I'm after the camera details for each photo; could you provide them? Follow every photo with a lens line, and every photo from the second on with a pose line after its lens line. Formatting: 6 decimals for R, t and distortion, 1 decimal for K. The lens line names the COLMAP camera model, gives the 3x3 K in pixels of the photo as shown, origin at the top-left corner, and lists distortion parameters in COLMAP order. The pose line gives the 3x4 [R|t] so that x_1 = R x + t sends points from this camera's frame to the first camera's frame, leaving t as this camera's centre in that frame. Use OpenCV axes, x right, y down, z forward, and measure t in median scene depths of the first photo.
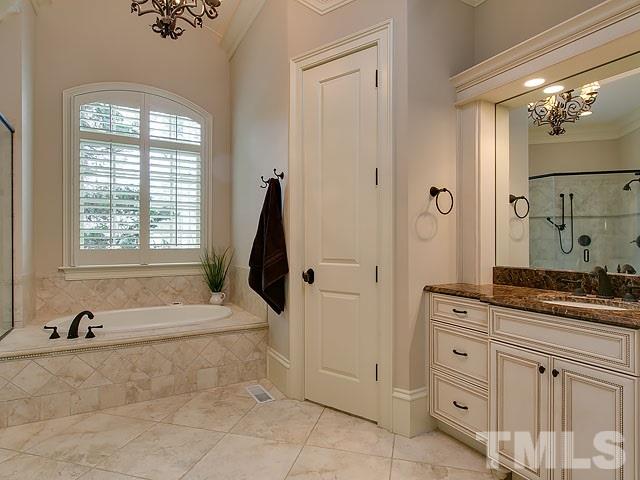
lens RADIAL K [[352.1, 0, 322.7], [0, 352.1, 242.5], [0, 0, 1]] dist [-0.002312, -0.001193]
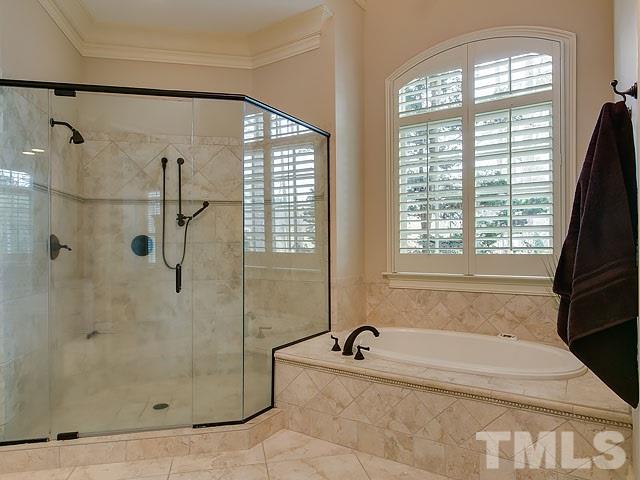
lens RADIAL K [[412.1, 0, 319.9], [0, 412.1, 245.4], [0, 0, 1]] dist [-0.001679, -0.001079]
pose [[0.459926, -0.003544, -0.887950, 0.134338], [0.006052, 0.999981, -0.000856, -0.000956], [0.887937, -0.004980, 0.459939, 0.363112]]
